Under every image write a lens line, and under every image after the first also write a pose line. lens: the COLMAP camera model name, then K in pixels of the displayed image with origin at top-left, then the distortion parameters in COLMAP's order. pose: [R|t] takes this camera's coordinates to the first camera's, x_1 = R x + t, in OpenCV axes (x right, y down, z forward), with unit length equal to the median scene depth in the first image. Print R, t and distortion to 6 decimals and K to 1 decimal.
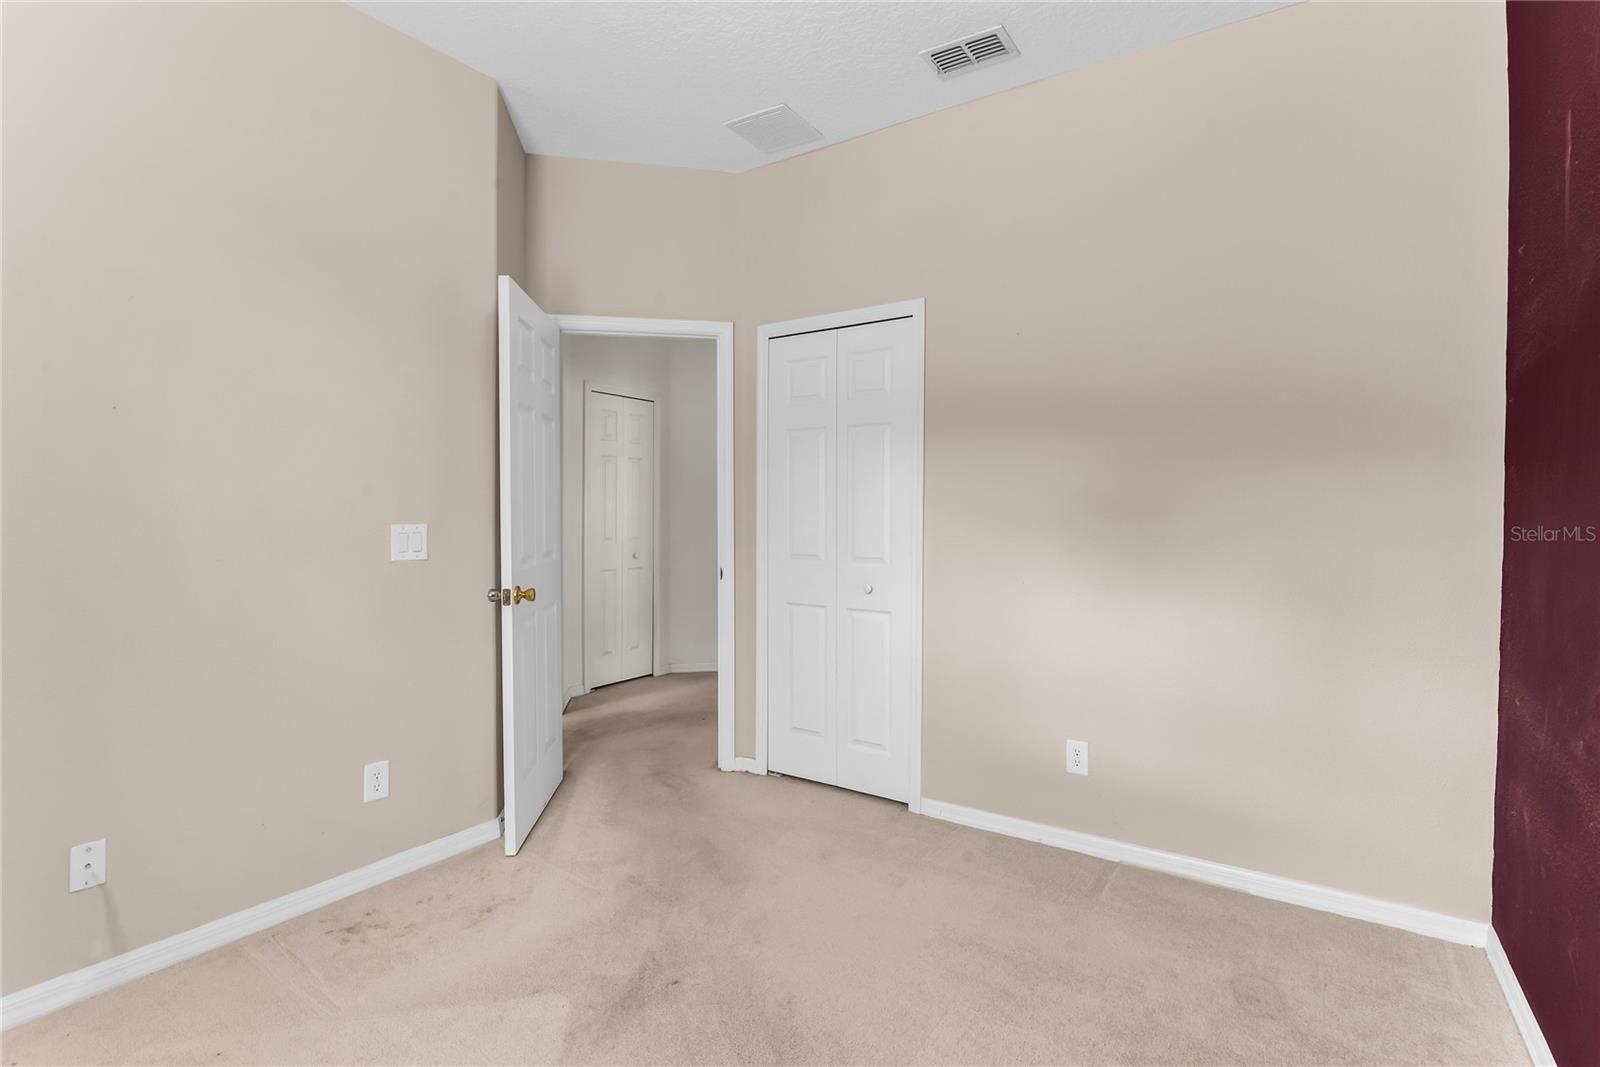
lens RADIAL K [[751.3, 0, 803.7], [0, 751.3, 533.5], [0, 0, 1]] dist [-0.000649, -0.000254]
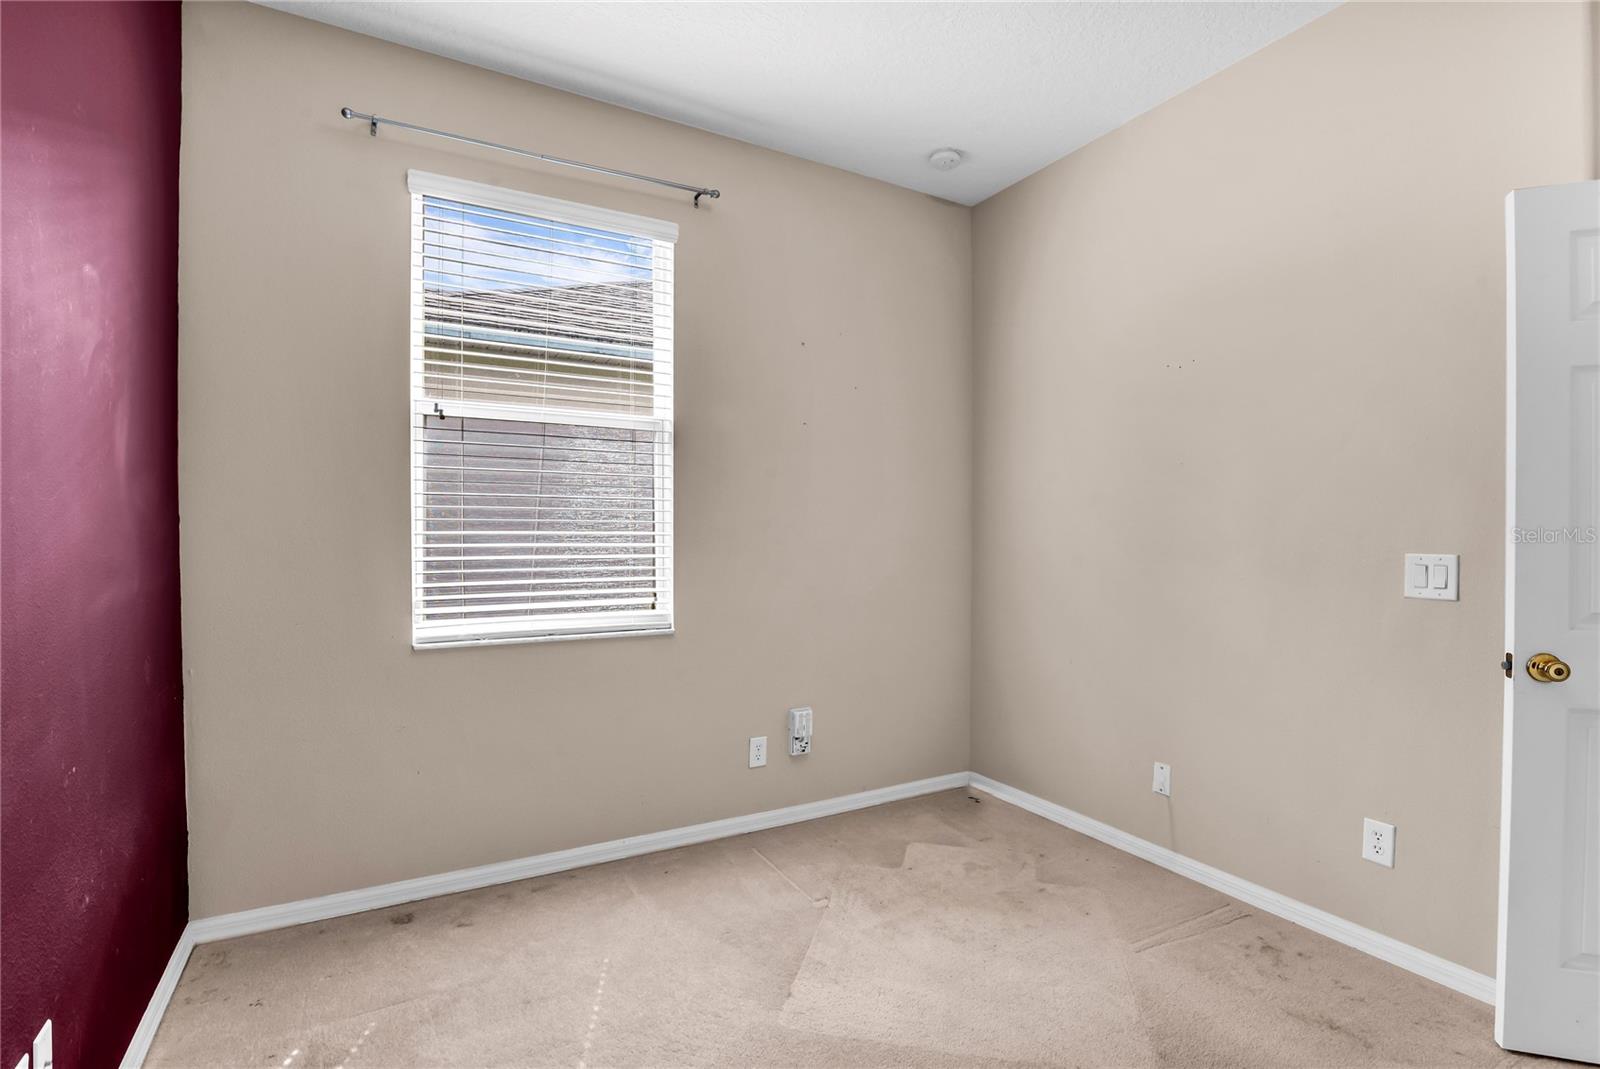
lens RADIAL K [[751.3, 0, 790.4], [0, 751.3, 539.6], [0, 0, 1]] dist [-0.000649, -0.000254]
pose [[-0.460111, -0.004796, -0.887849, 0.534689], [-0.027152, 0.999594, 0.008671, -0.016643], [0.887446, 0.028096, -0.460054, 0.774160]]
